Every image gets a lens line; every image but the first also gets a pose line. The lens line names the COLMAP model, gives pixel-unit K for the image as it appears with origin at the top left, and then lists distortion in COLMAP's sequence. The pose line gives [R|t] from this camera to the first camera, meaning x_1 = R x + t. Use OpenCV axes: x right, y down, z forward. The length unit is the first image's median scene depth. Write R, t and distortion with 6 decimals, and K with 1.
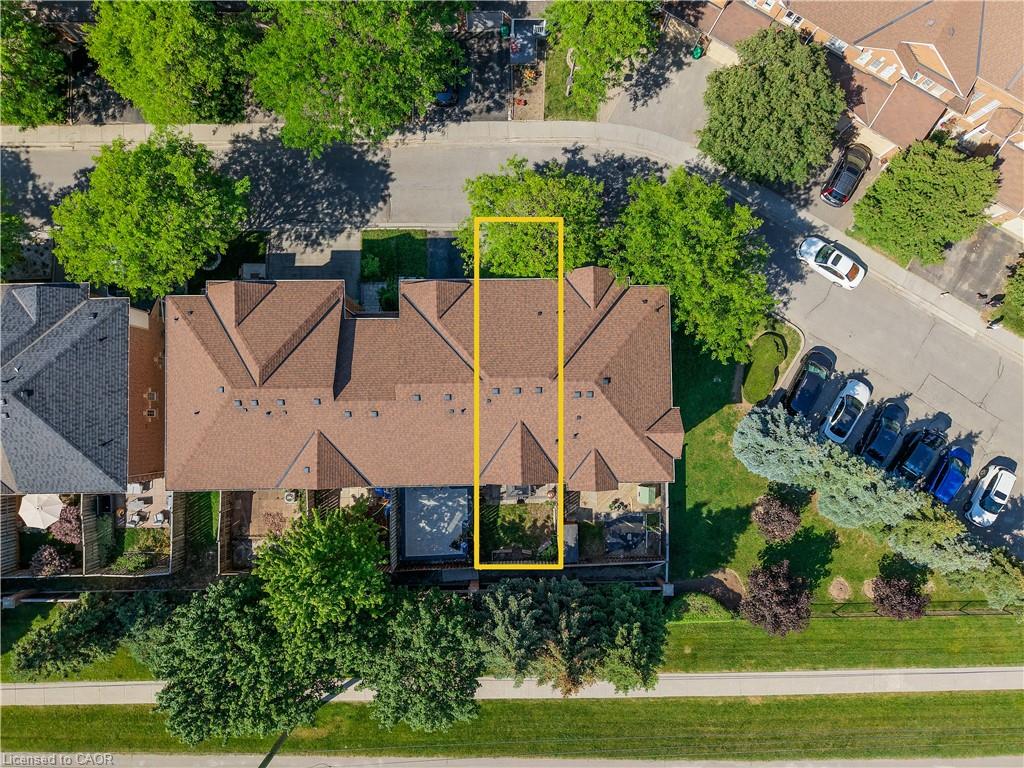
lens RADIAL K [[689.8, 0, 512.3], [0, 689.8, 381.3], [0, 0, 1]] dist [0.004749, -0.006397]
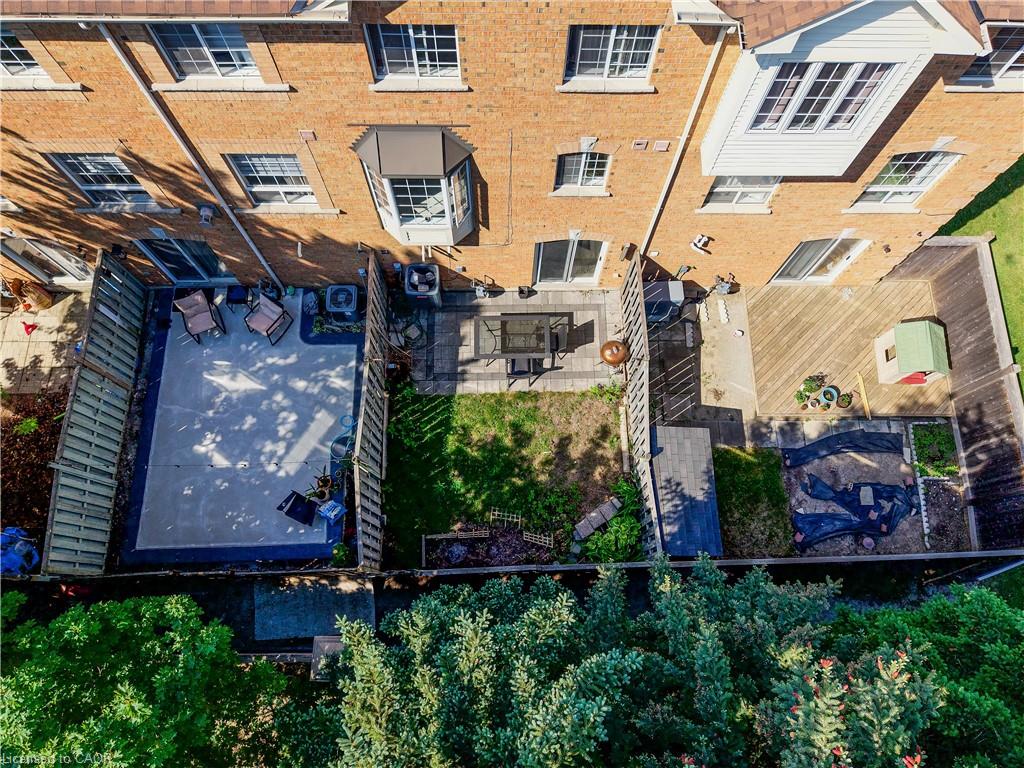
lens RADIAL K [[689.8, 0, 514.1], [0, 689.8, 389.5], [0, 0, 1]] dist [0.004749, -0.006397]
pose [[0.999963, 0.008642, -0.000400, 0.010006], [-0.008467, 0.968157, -0.250201, 0.258407], [-0.001775, 0.250195, 0.968194, 0.687071]]
